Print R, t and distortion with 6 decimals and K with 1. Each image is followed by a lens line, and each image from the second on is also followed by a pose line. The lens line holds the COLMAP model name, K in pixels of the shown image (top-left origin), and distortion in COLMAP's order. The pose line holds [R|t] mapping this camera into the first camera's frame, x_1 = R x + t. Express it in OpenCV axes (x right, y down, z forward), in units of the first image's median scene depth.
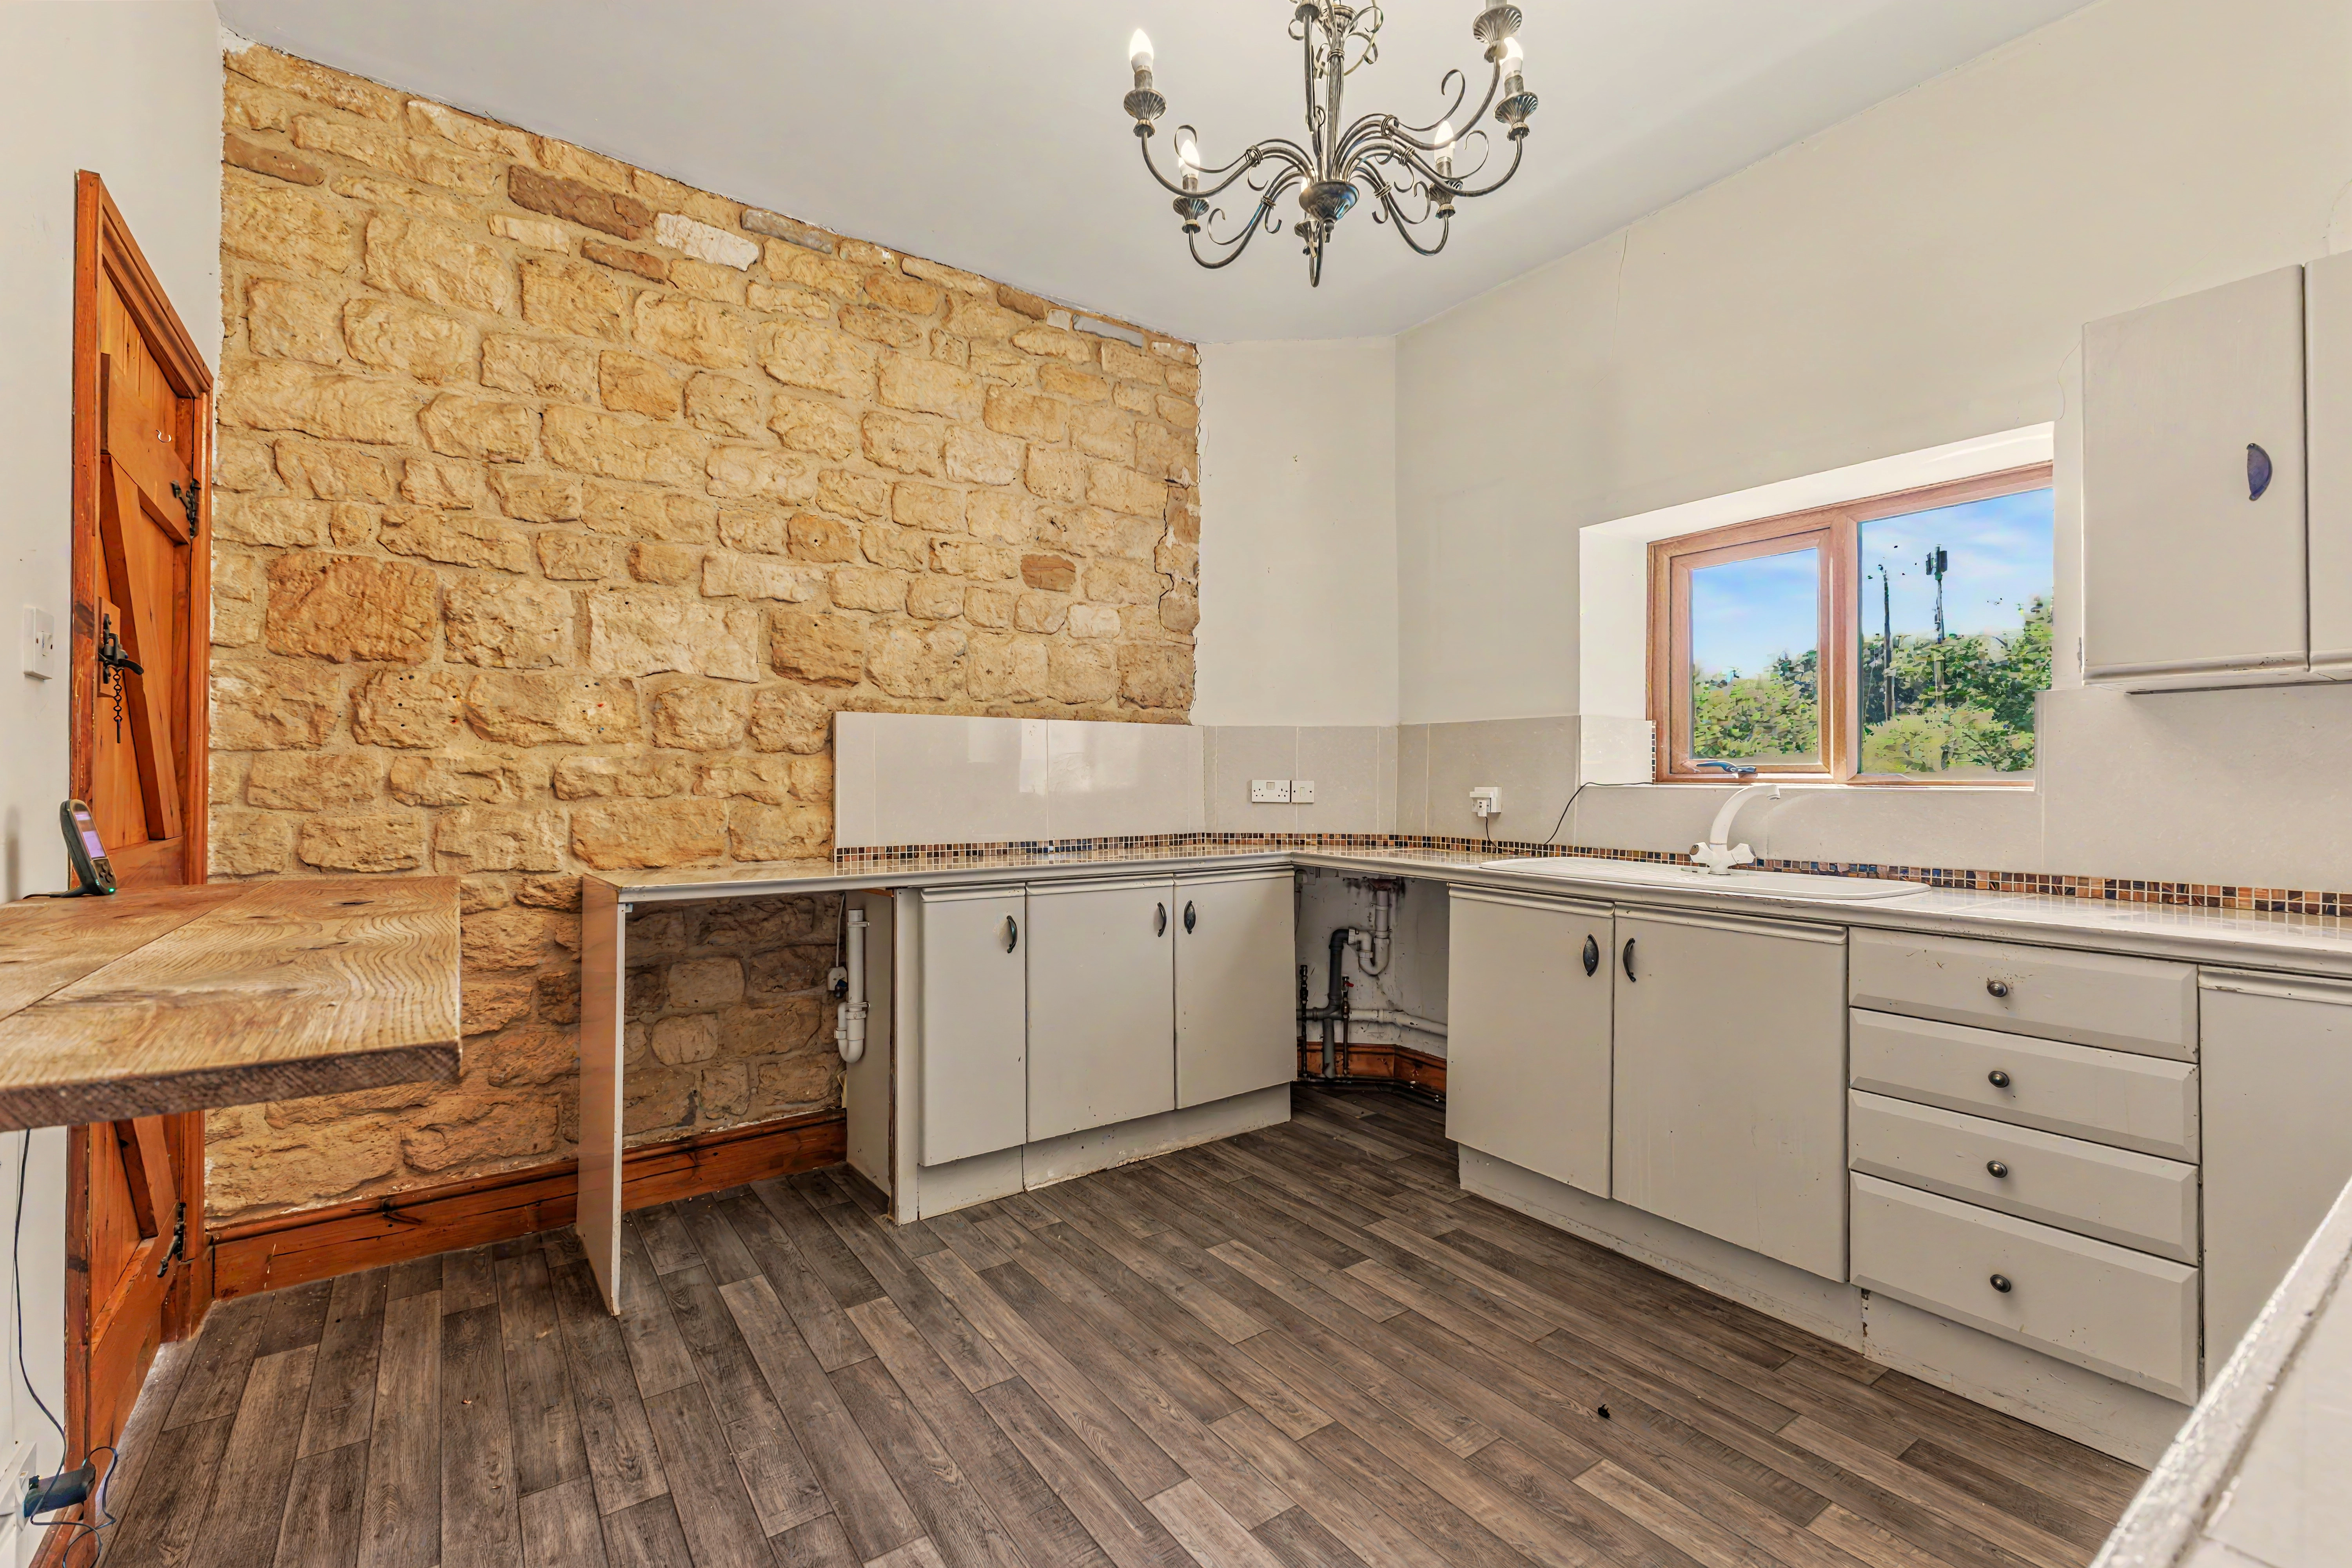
lens RADIAL K [[996.6, 0, 1162.4], [0, 996.6, 771.9], [0, 0, 1]] dist [0.007458, 0.000042]
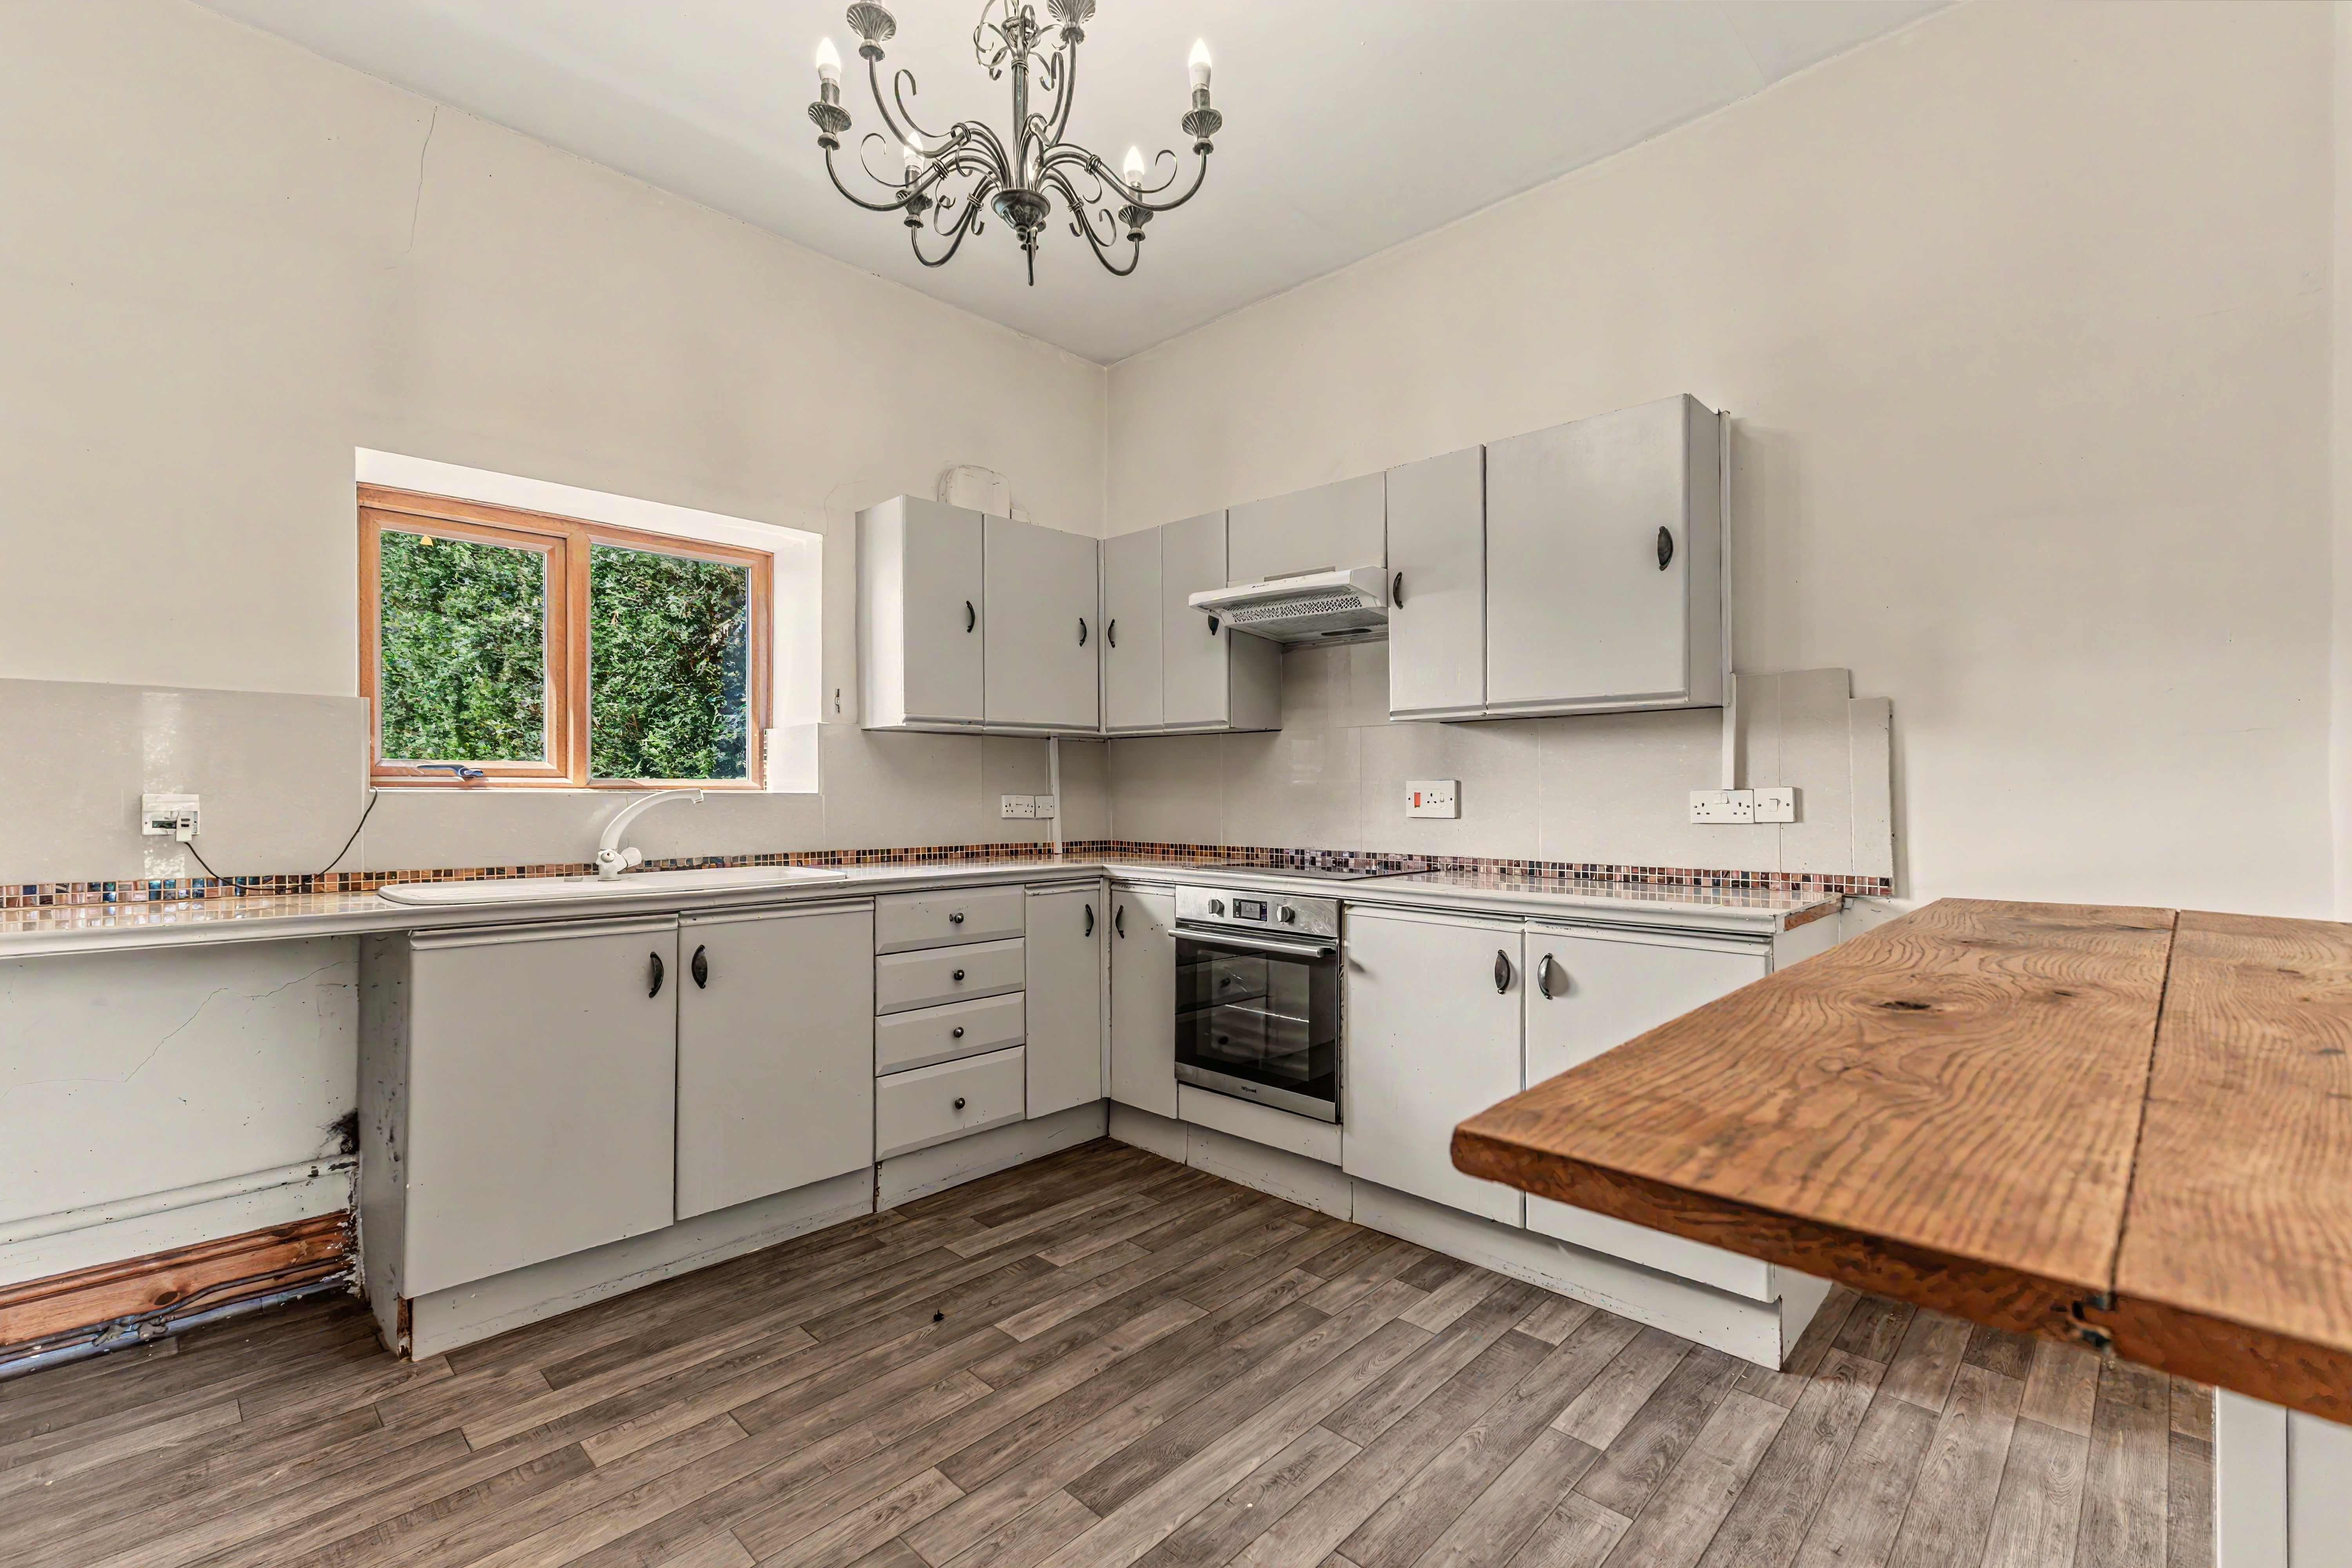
lens RADIAL K [[1027.3, 0, 1184.0], [0, 1027.3, 773.4], [0, 0, 1]] dist [0.009523, 0.000047]
pose [[-0.185179, 0.011475, 0.982638, -0.530754], [-0.012398, 0.999825, -0.014012, 0.003859], [-0.982627, -0.014777, -0.185004, 0.609155]]
